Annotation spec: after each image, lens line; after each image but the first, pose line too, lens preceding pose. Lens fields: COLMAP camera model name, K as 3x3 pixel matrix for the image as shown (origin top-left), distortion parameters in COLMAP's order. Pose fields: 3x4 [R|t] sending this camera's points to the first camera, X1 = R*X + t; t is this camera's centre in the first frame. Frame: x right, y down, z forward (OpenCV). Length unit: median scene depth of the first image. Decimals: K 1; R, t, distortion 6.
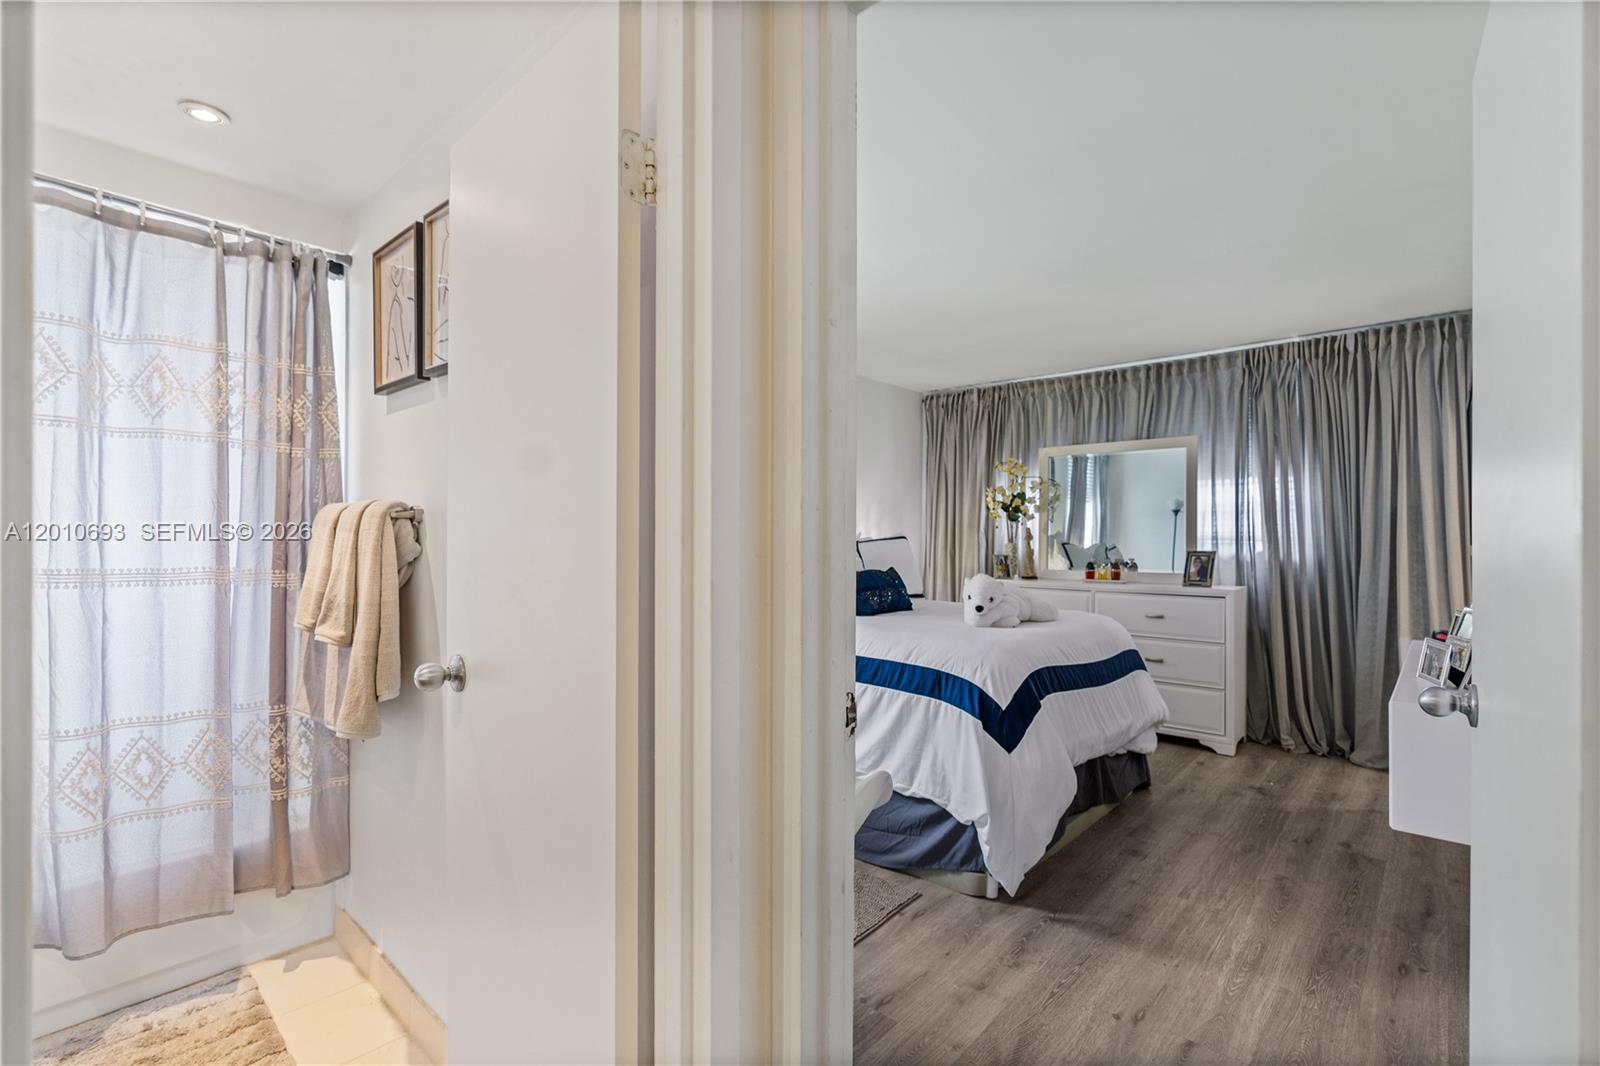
lens RADIAL K [[732.3, 0, 797.6], [0, 732.3, 528.7], [0, 0, 1]] dist [-0.011568, 0.004581]
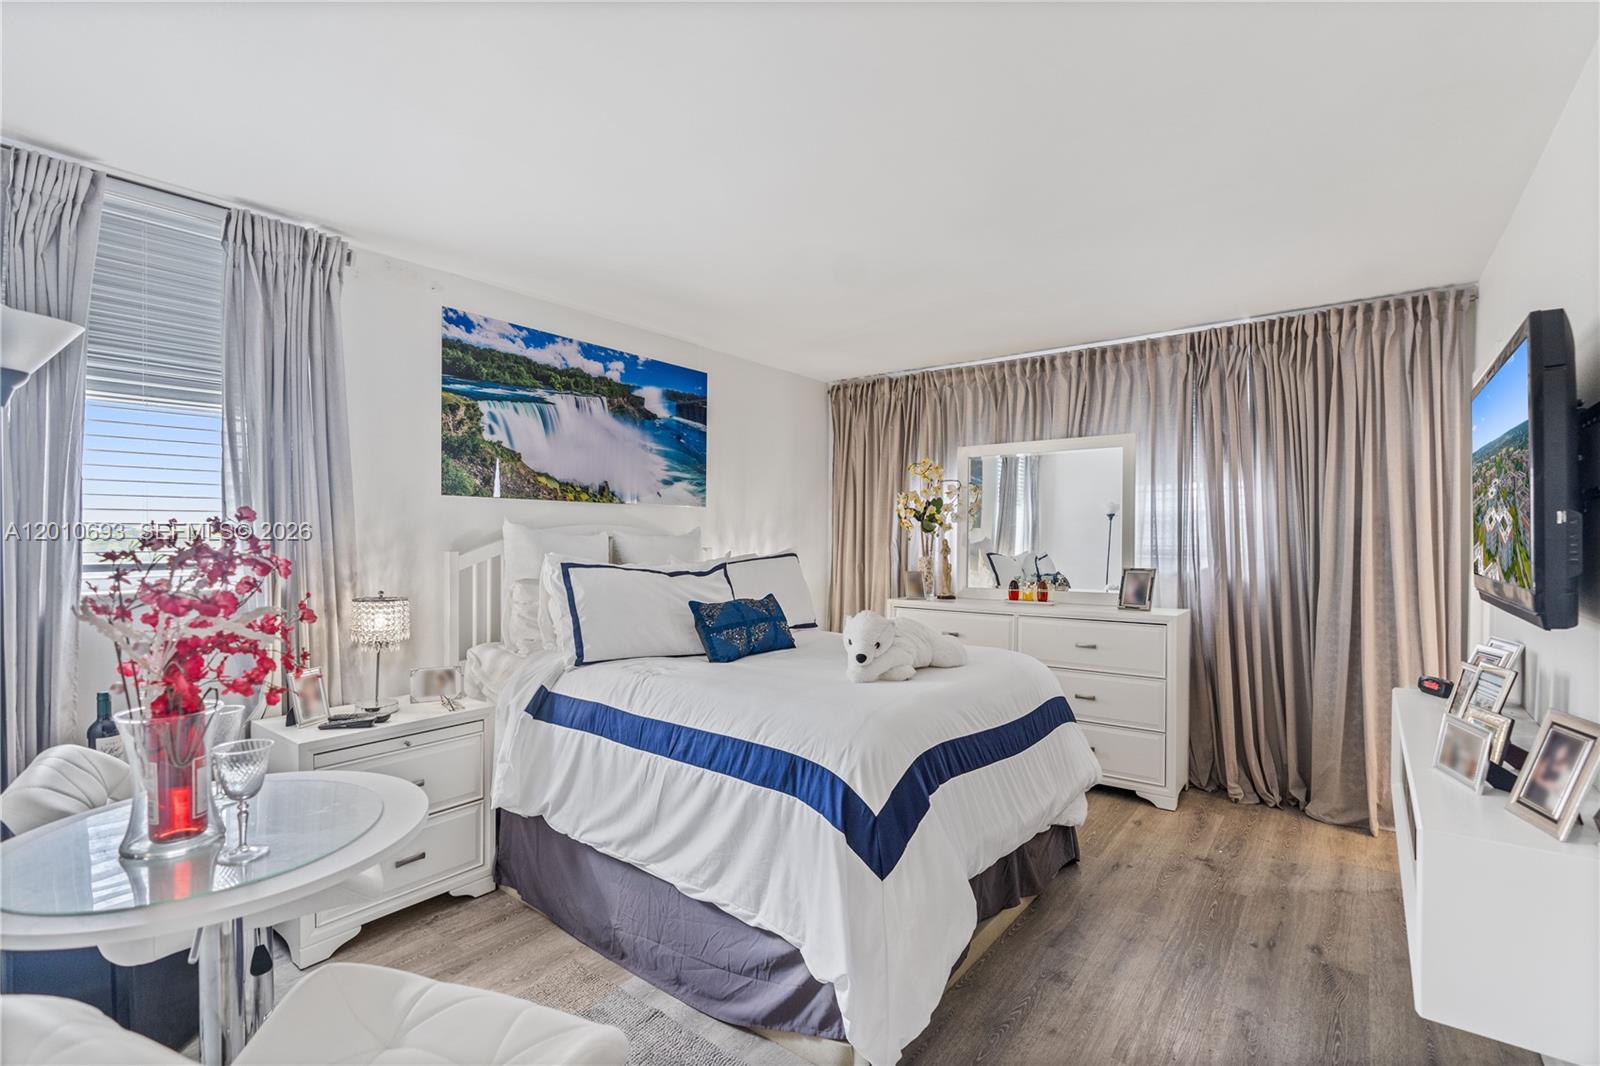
lens RADIAL K [[732.3, 0, 797.7], [0, 732.3, 538.4], [0, 0, 1]] dist [-0.011568, 0.004581]
pose [[0.997268, -0.004763, 0.073719, 0.151975], [0.003582, 0.999863, 0.016145, -0.033346], [-0.073786, -0.015836, 0.997148, 0.294886]]
